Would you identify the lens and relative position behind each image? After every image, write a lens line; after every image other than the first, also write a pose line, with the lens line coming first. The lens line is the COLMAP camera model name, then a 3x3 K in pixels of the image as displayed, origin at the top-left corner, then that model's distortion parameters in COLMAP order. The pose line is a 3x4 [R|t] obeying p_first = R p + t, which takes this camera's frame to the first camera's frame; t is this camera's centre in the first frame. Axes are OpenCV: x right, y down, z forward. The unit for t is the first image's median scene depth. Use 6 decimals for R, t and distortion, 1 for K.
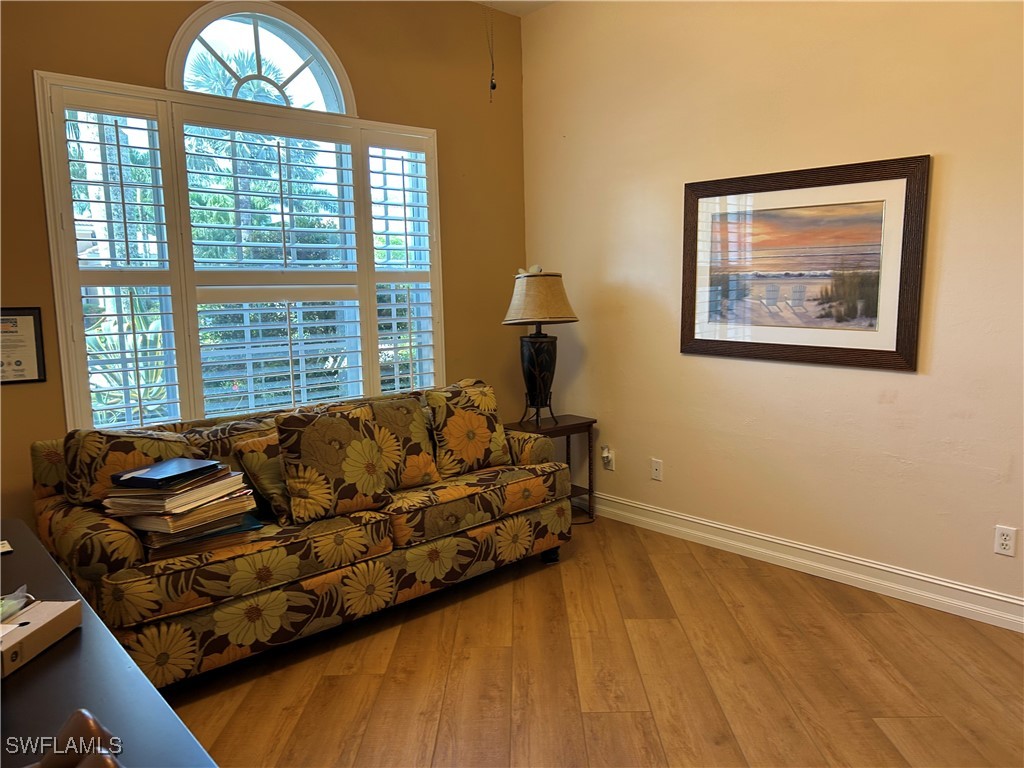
lens RADIAL K [[772.8, 0, 516.9], [0, 772.8, 387.2], [0, 0, 1]] dist [0.091224, -0.104322]
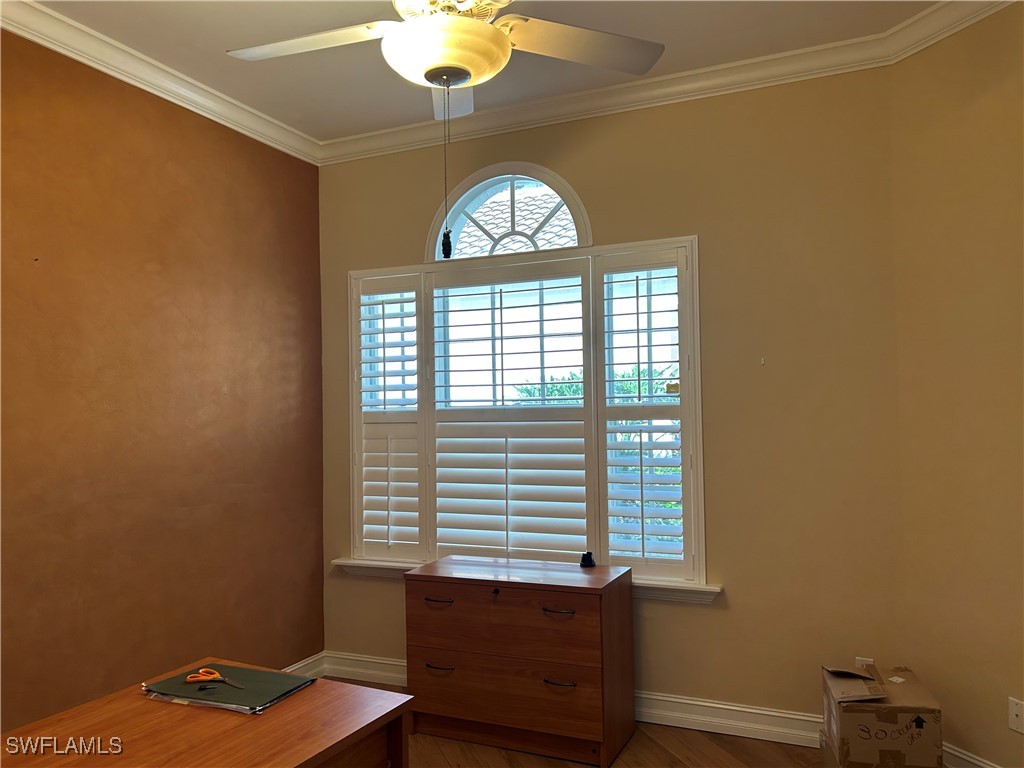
lens RADIAL K [[772.8, 0, 516.9], [0, 772.8, 387.2], [0, 0, 1]] dist [0.091224, -0.104322]
pose [[0.370685, -0.022436, -0.928488, 0.631208], [-0.126338, 0.989198, -0.074341, -0.096548], [0.920126, 0.144860, 0.363846, 0.603938]]
